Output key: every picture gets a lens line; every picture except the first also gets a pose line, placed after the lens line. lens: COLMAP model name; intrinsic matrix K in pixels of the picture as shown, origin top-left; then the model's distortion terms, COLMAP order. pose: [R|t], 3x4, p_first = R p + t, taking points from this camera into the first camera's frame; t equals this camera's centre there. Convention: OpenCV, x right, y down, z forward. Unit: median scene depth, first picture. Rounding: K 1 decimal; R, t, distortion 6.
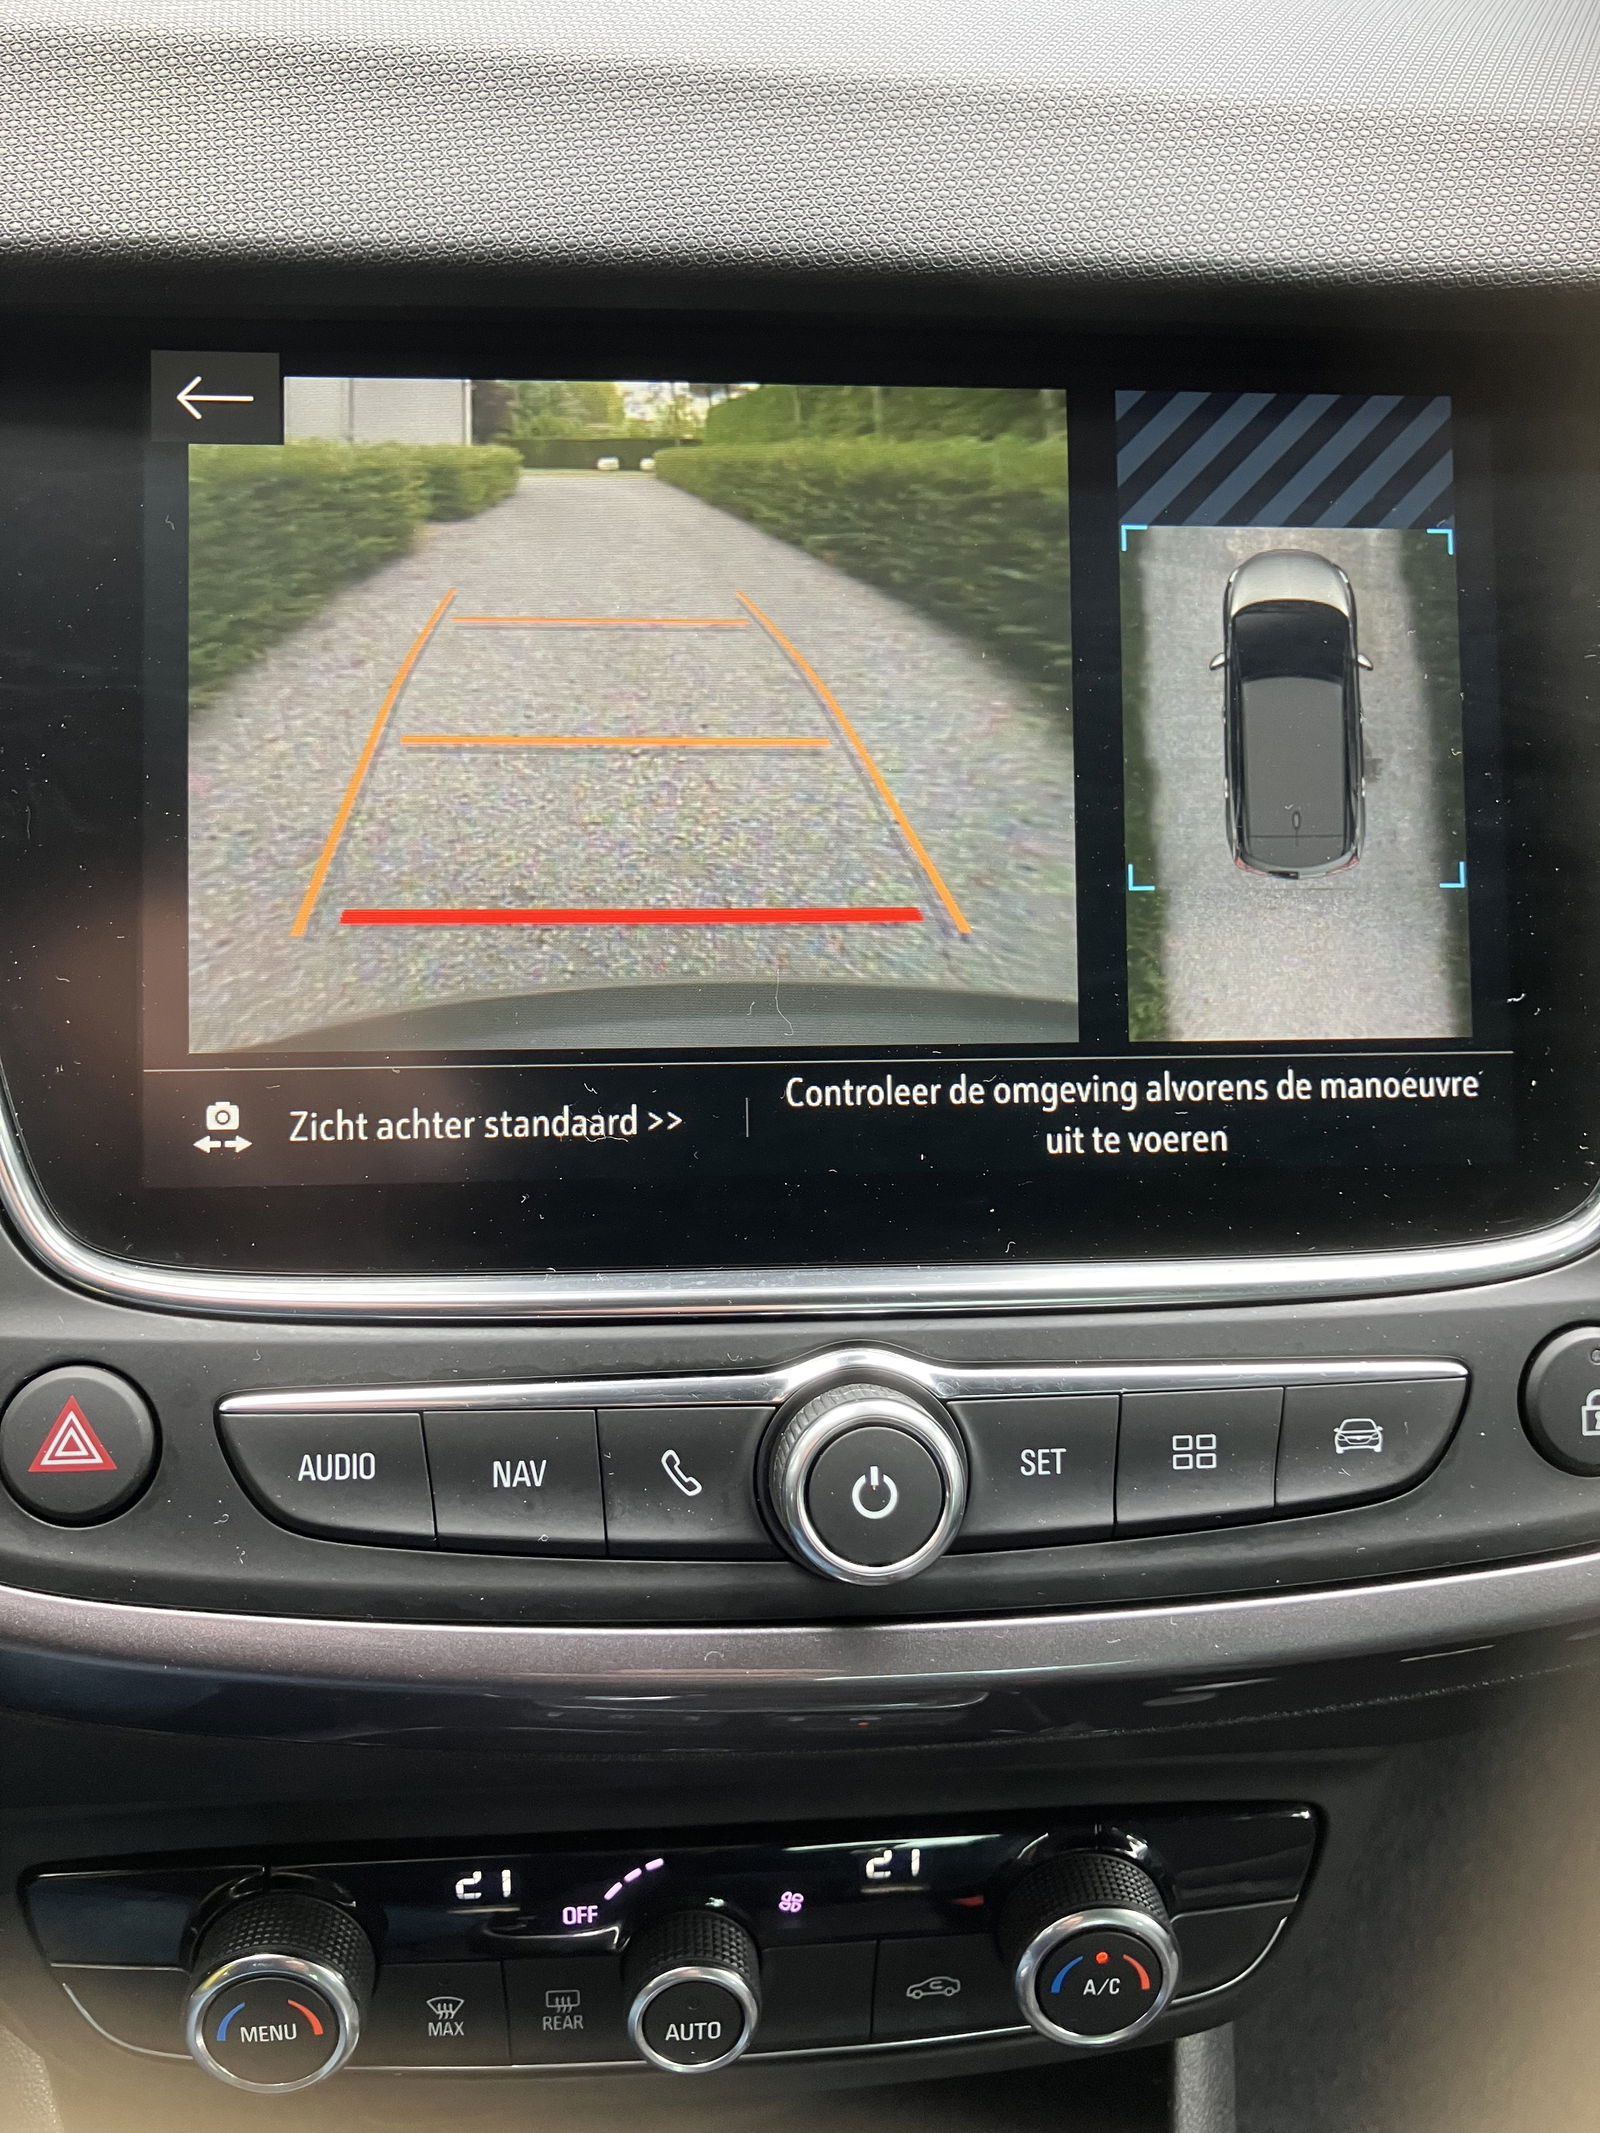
lens RADIAL K [[1772.1, 0, 796.3], [0, 1772.1, 1069.1], [0, 0, 1]] dist [0.037182, -0.036661]
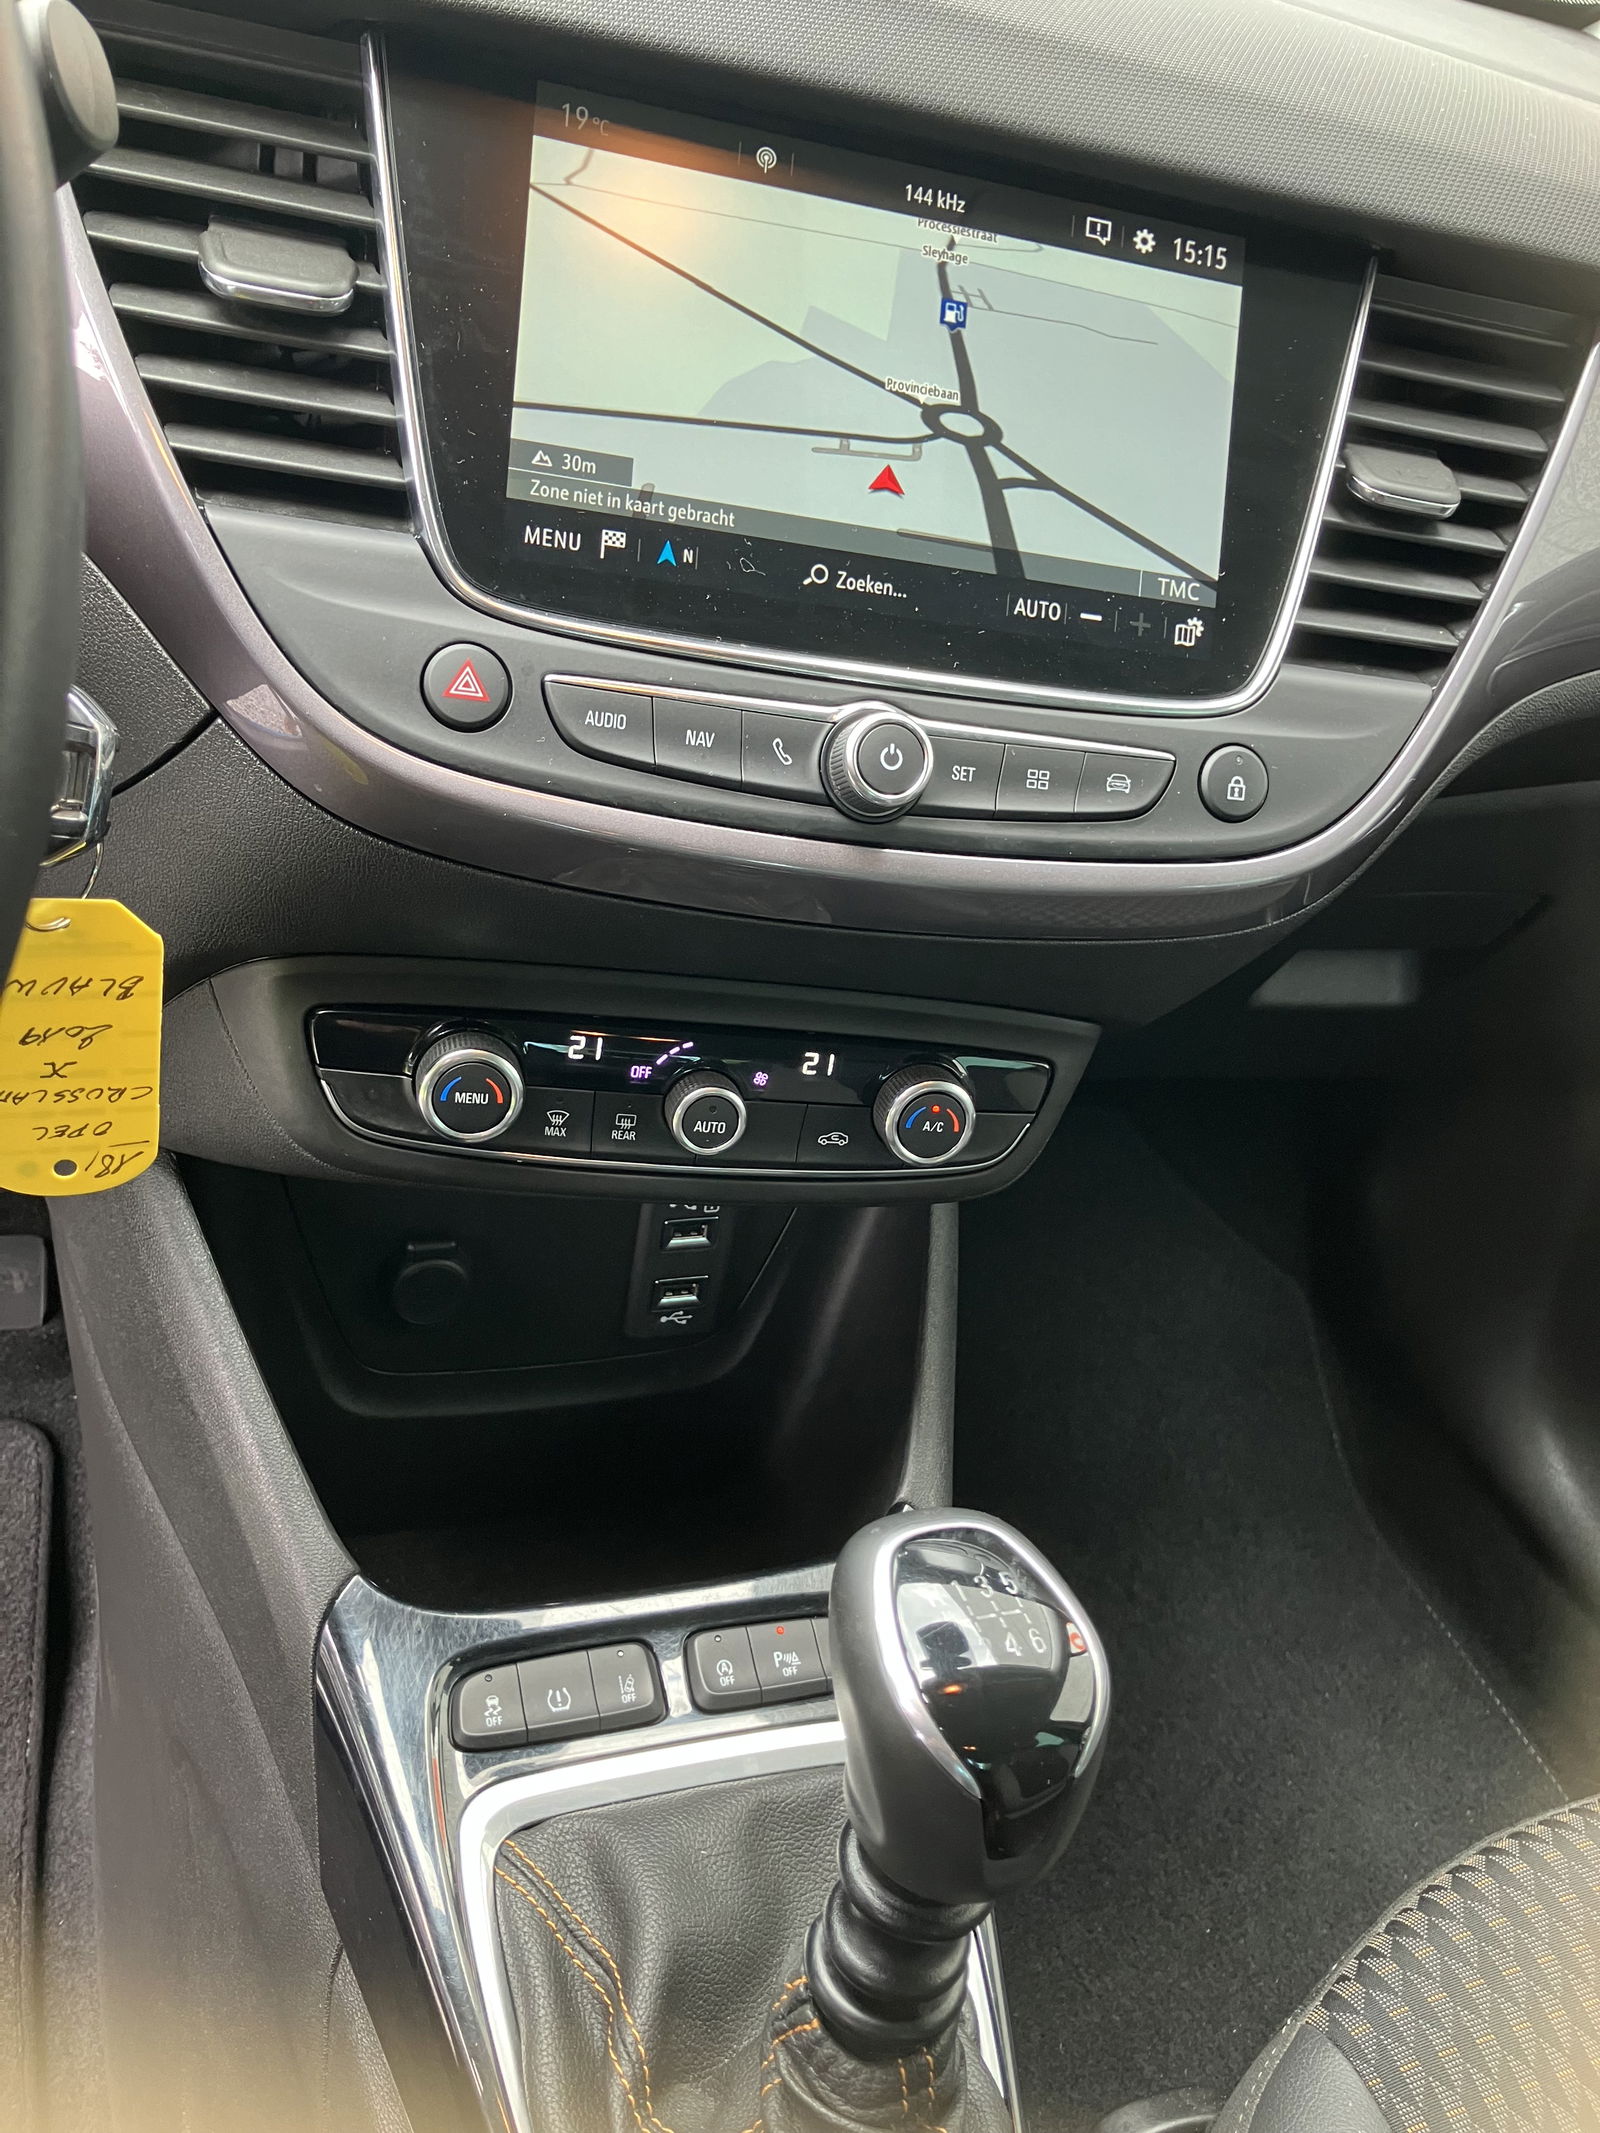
lens RADIAL K [[1772.1, 0, 805.0], [0, 1772.1, 1079.6], [0, 0, 1]] dist [0.037182, -0.036661]
pose [[0.975030, 0.090044, 0.202999, -0.382694], [-0.102449, 0.993408, 0.051431, 0.463191], [-0.197030, -0.070944, 0.977827, -0.851305]]
